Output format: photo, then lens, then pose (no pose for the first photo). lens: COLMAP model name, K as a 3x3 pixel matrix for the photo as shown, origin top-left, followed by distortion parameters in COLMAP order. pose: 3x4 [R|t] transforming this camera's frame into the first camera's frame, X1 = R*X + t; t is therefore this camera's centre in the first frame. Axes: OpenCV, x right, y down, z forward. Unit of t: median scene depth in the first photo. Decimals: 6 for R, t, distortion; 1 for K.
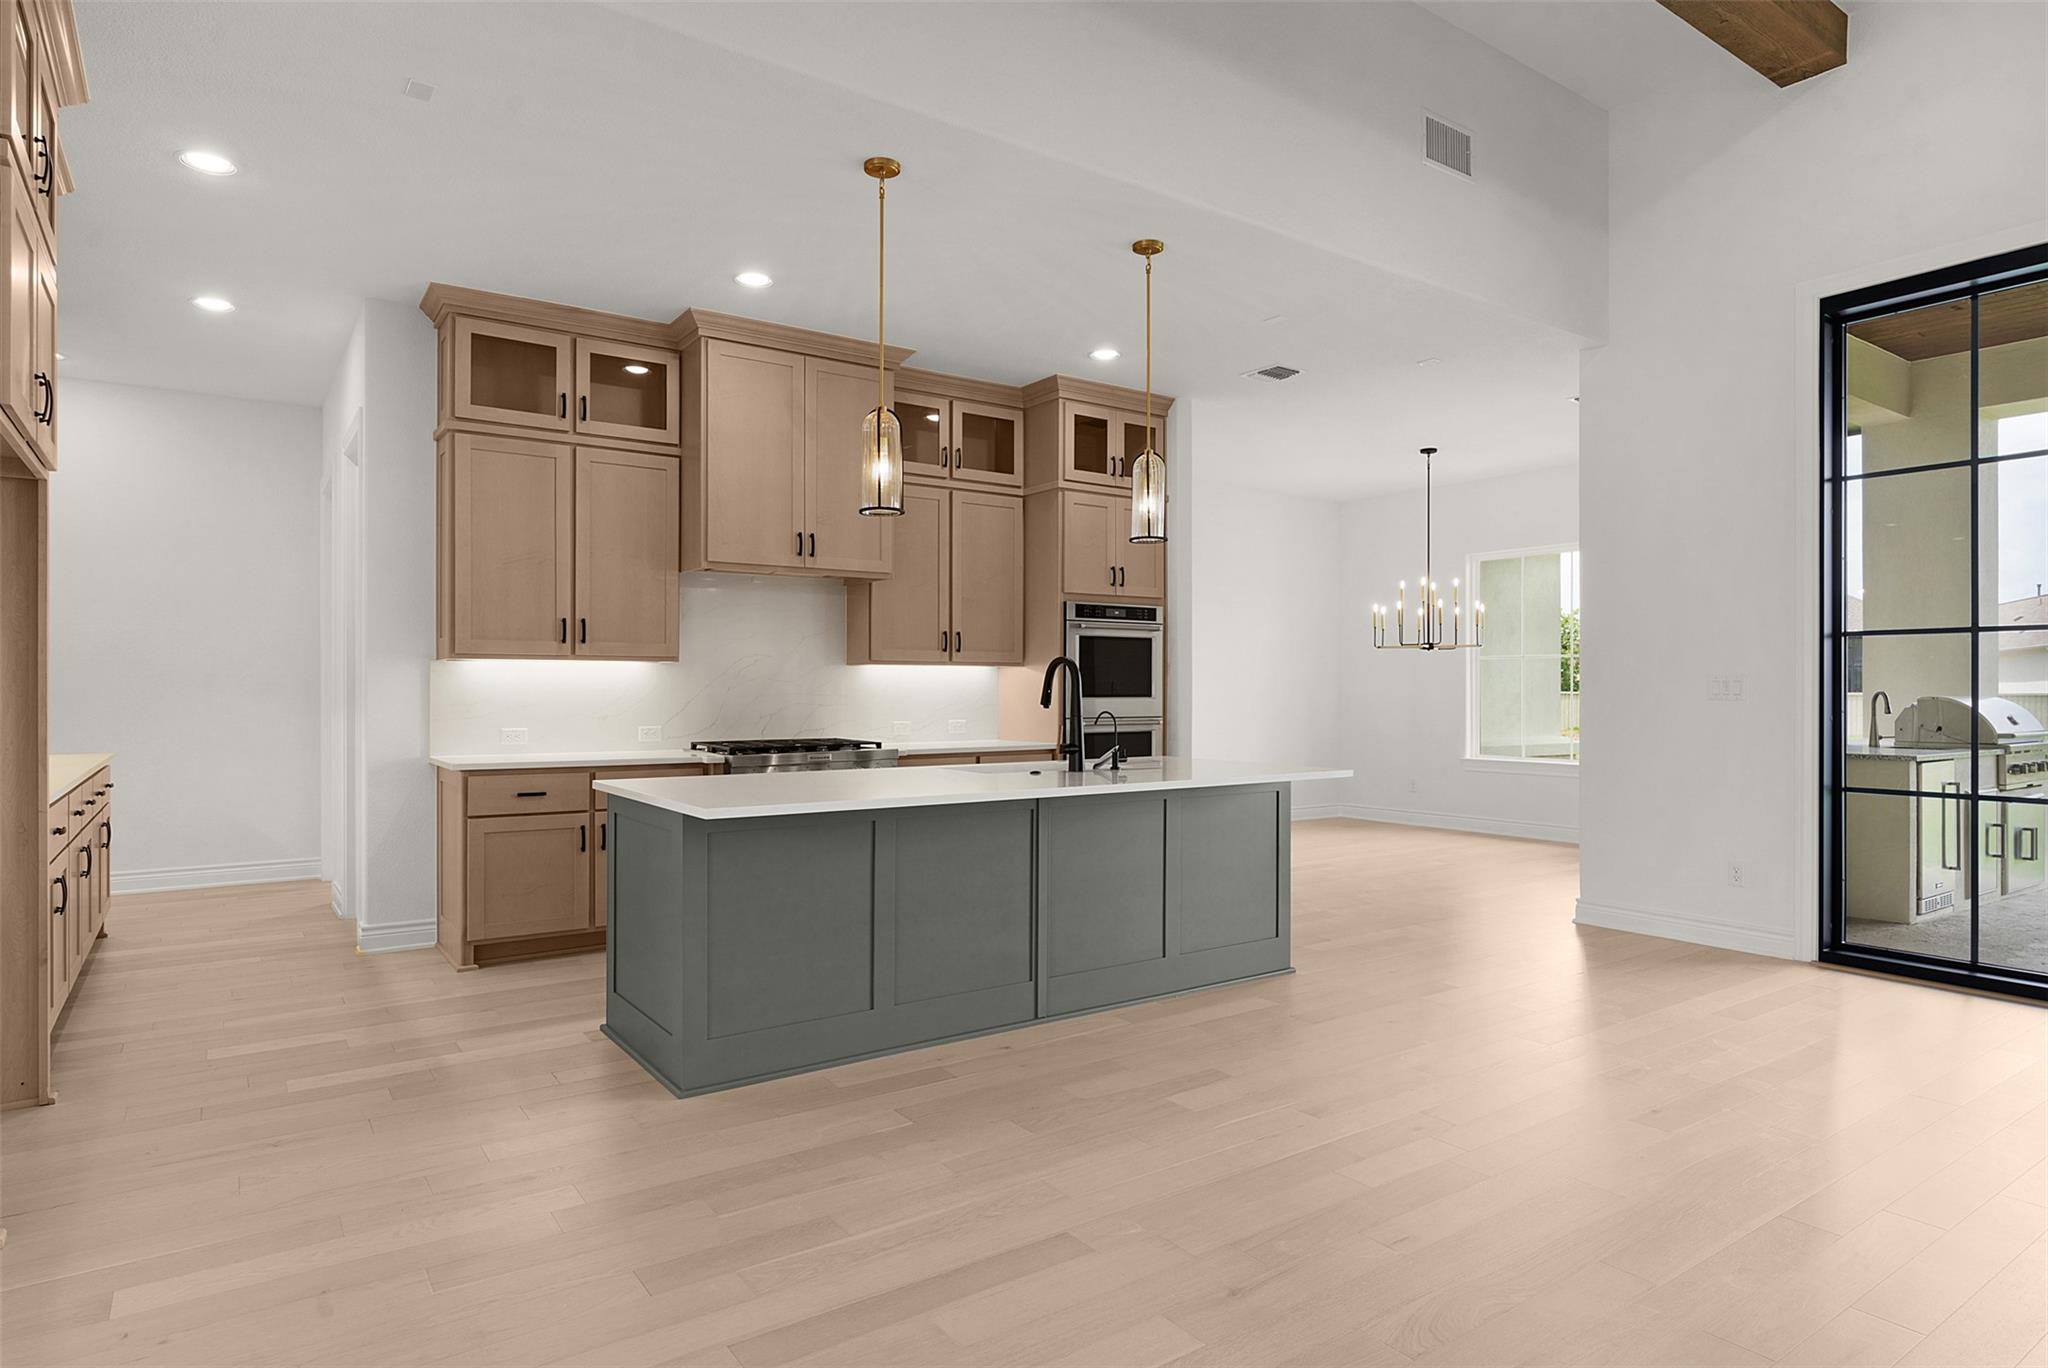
lens RADIAL K [[1146.0, 0, 1019.2], [0, 1146.0, 684.9], [0, 0, 1]] dist [-0.003576, -0.000244]
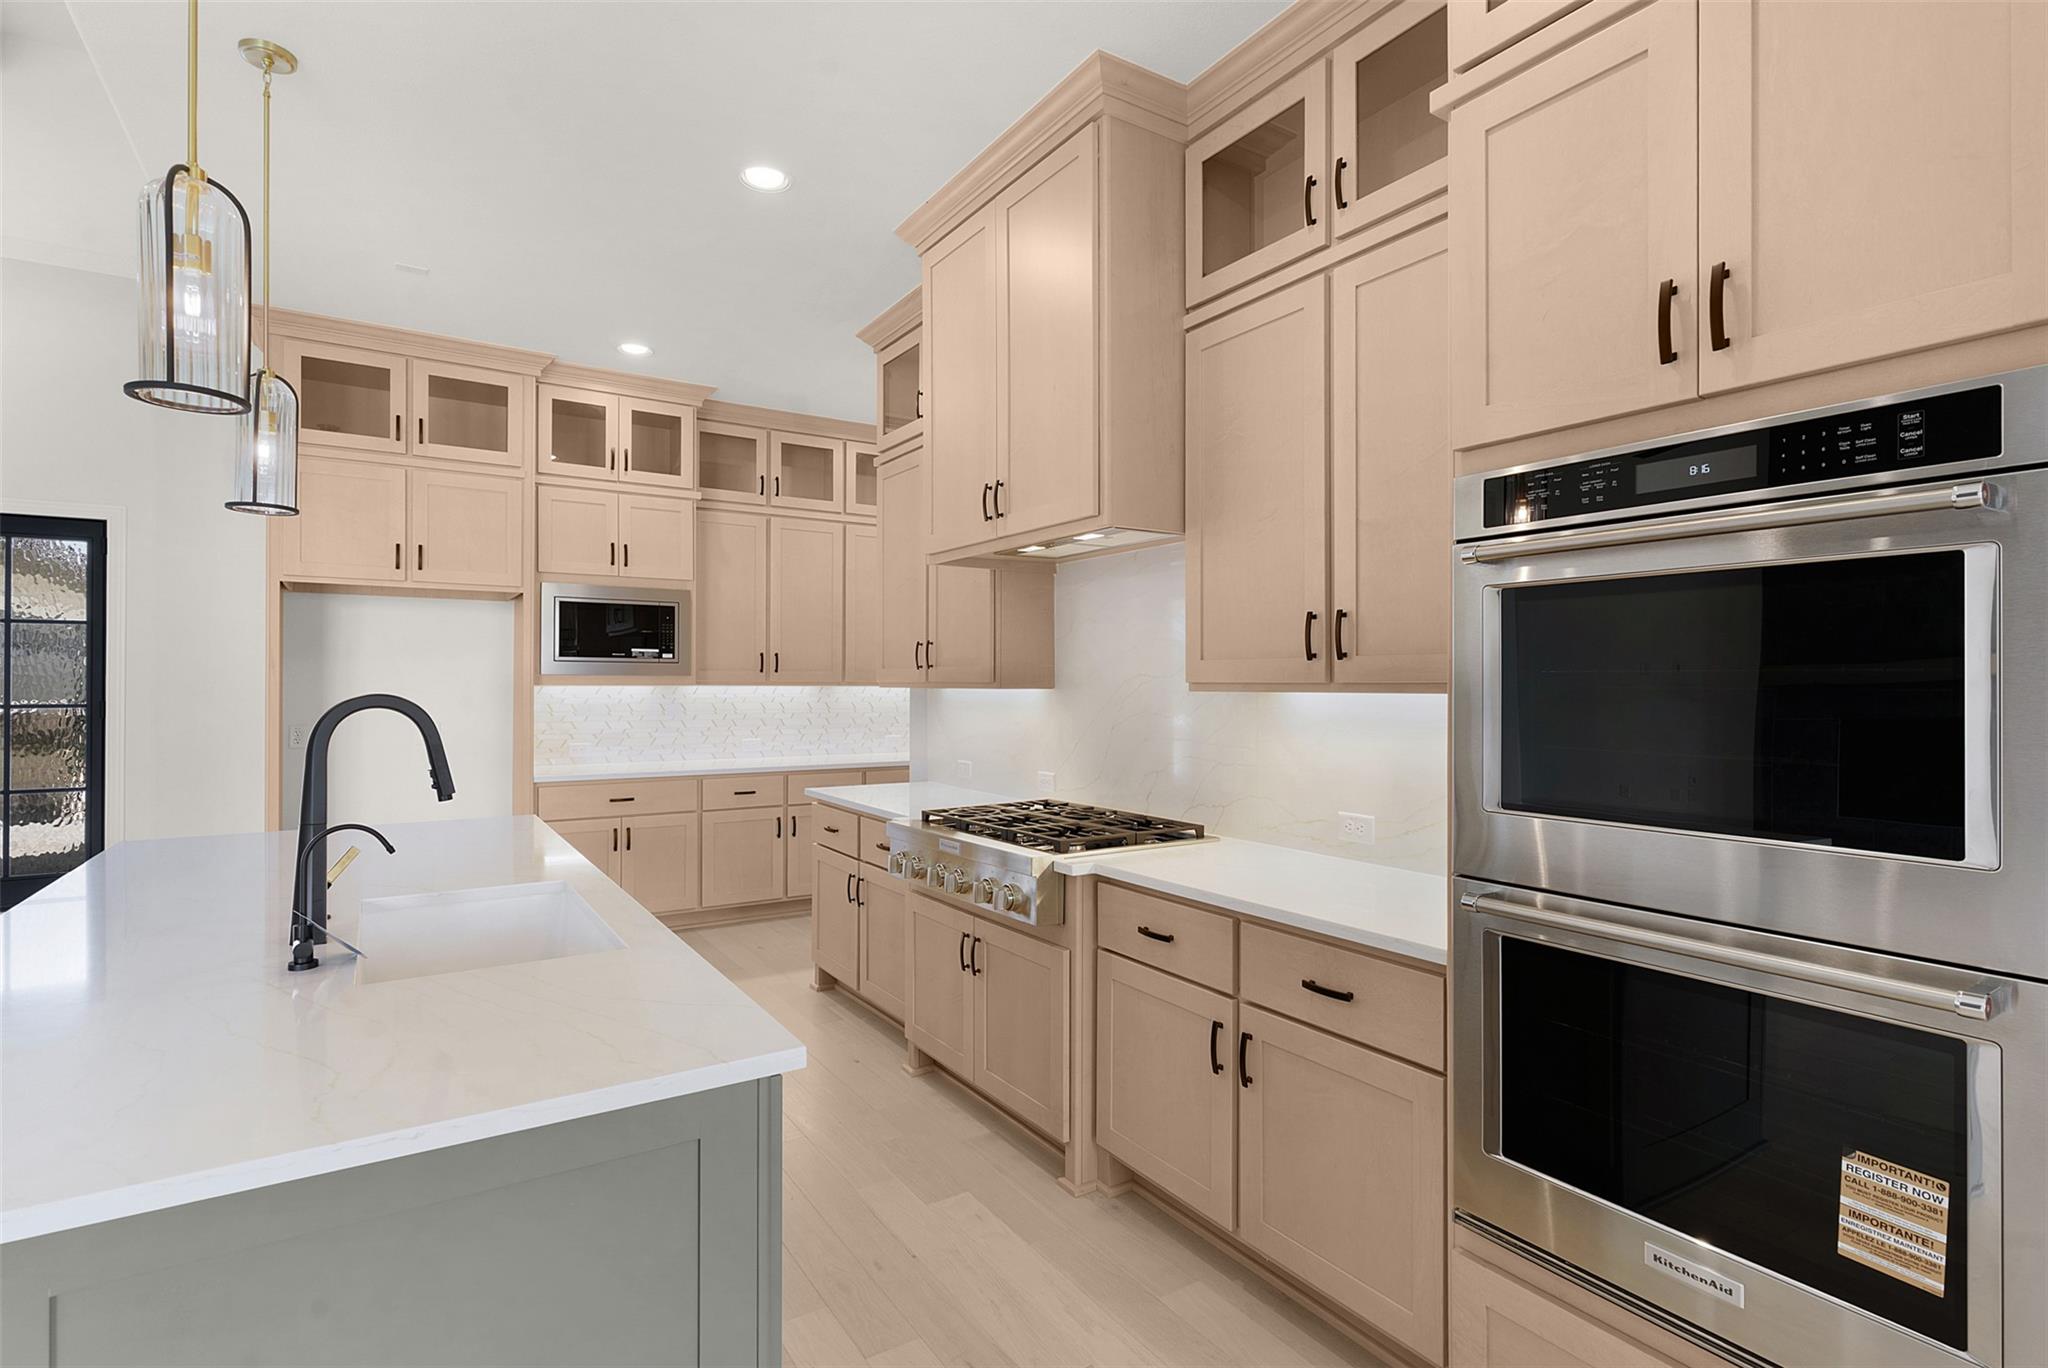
lens RADIAL K [[989.3, 0, 1024.0], [0, 989.3, 684.0], [0, 0, 1]] dist [0.000618, -0.000100]
pose [[-0.039677, -0.001064, -0.999212, 0.301618], [0.000140, 0.999999, -0.001070, -0.019717], [0.999213, -0.000182, -0.039677, 0.899889]]
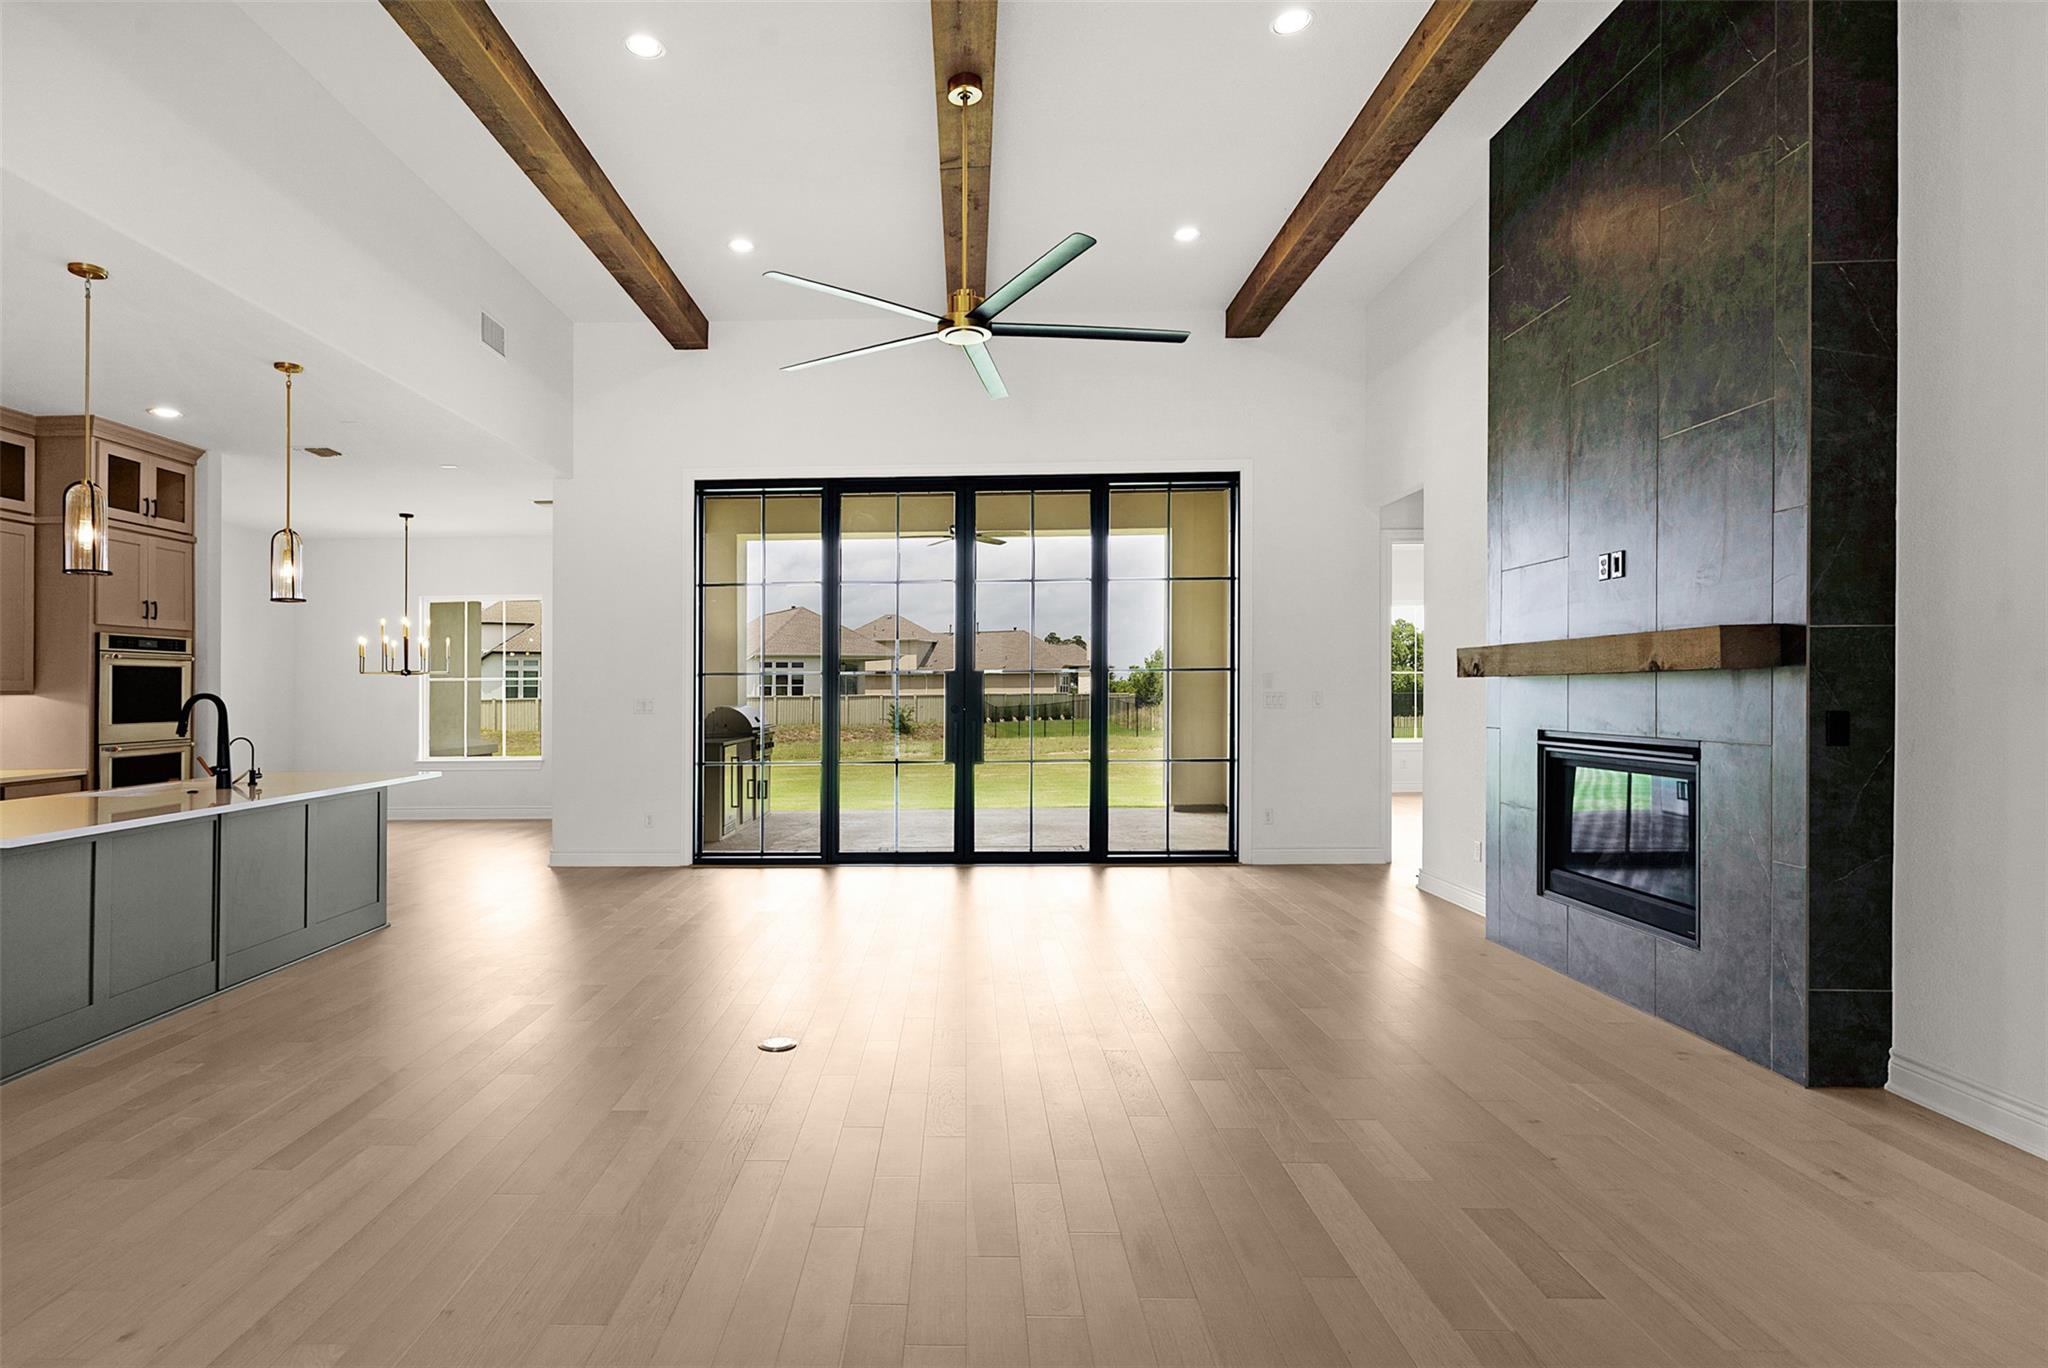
lens RADIAL K [[1041.8, 0, 932.9], [0, 1041.8, 680.7], [0, 0, 1]] dist [0.002923, 0.001364]
pose [[0.602947, 0.001010, 0.797780, -0.259808], [0.008364, 0.999936, -0.007588, -0.015525], [-0.797737, 0.011248, 0.602901, -0.177206]]
